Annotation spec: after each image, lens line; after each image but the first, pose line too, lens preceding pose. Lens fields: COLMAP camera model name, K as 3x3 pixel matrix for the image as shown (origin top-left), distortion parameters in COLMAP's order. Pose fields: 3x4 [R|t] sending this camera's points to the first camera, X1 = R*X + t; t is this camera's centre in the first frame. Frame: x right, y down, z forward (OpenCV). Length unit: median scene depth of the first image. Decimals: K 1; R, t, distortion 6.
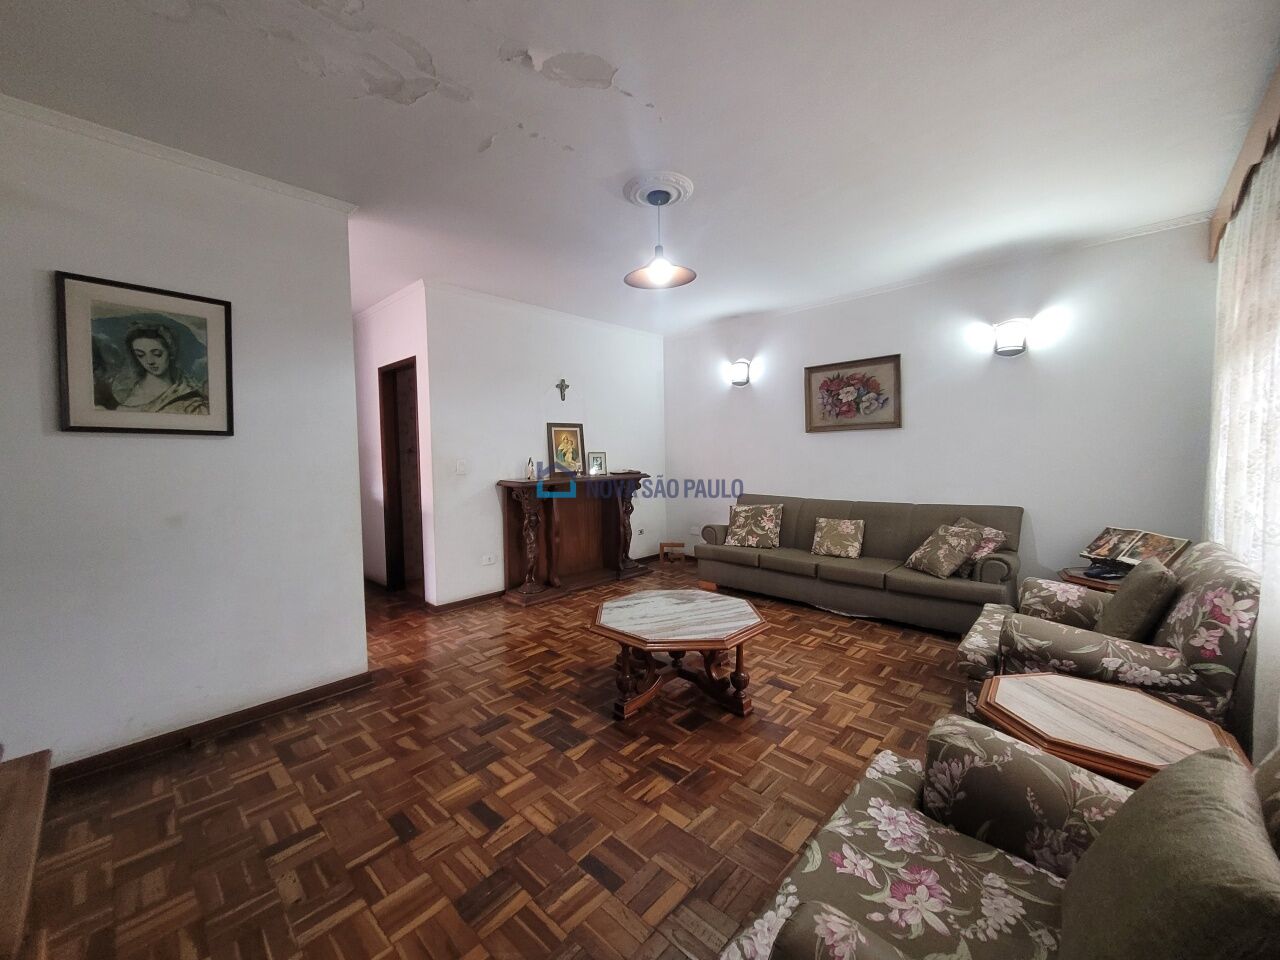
lens RADIAL K [[500.1, 0, 640.8], [0, 500.1, 473.0], [0, 0, 1]] dist [0.006783, -0.001551]
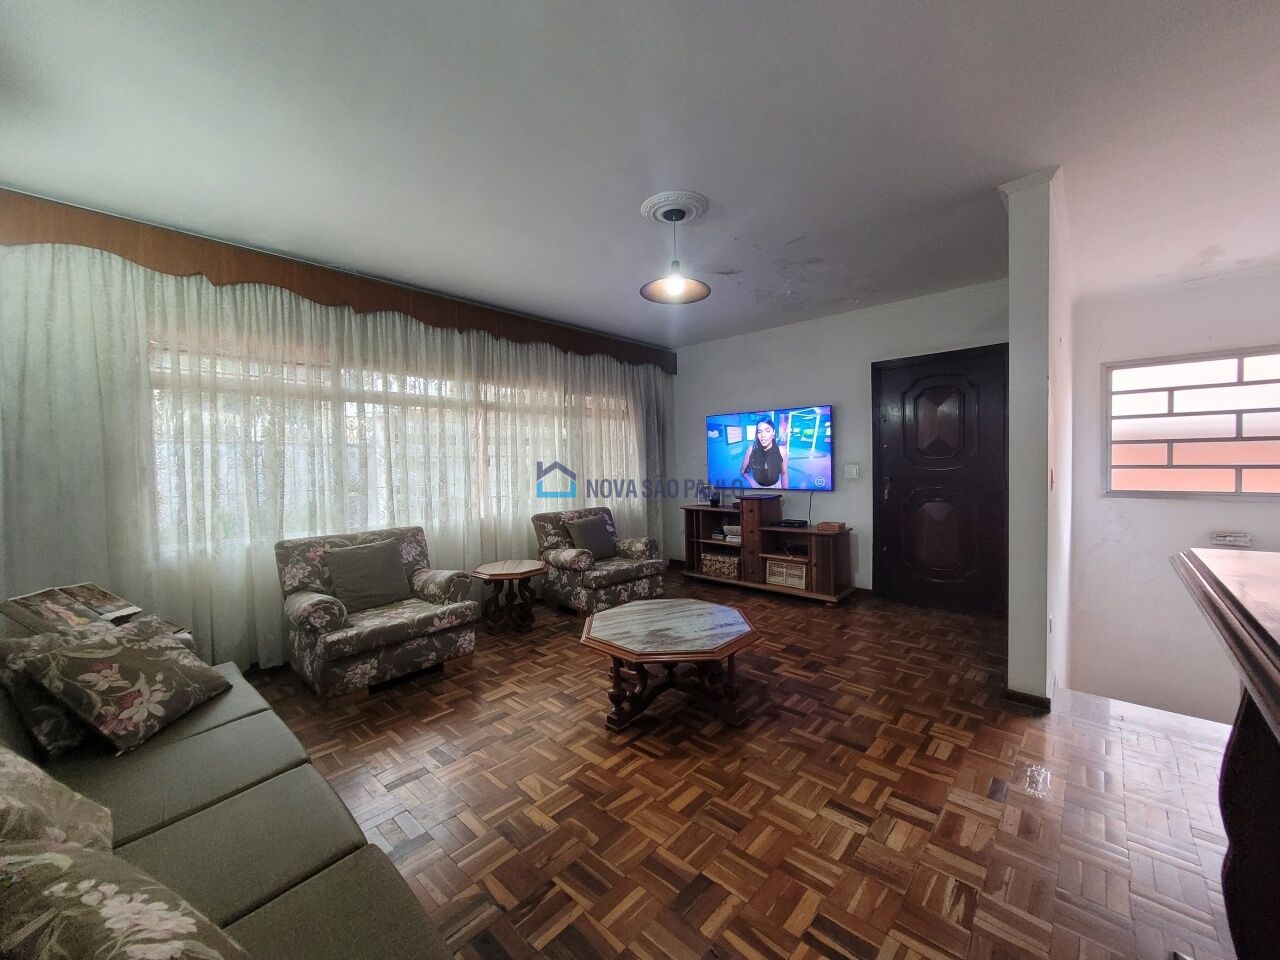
lens RADIAL K [[500.1, 0, 643.3], [0, 500.1, 475.9], [0, 0, 1]] dist [0.006783, -0.001551]
pose [[-0.999310, 0.035819, -0.009872, 0.114900], [0.035063, 0.997046, 0.068339, -0.077064], [0.012291, 0.067946, -0.997613, 1.851921]]
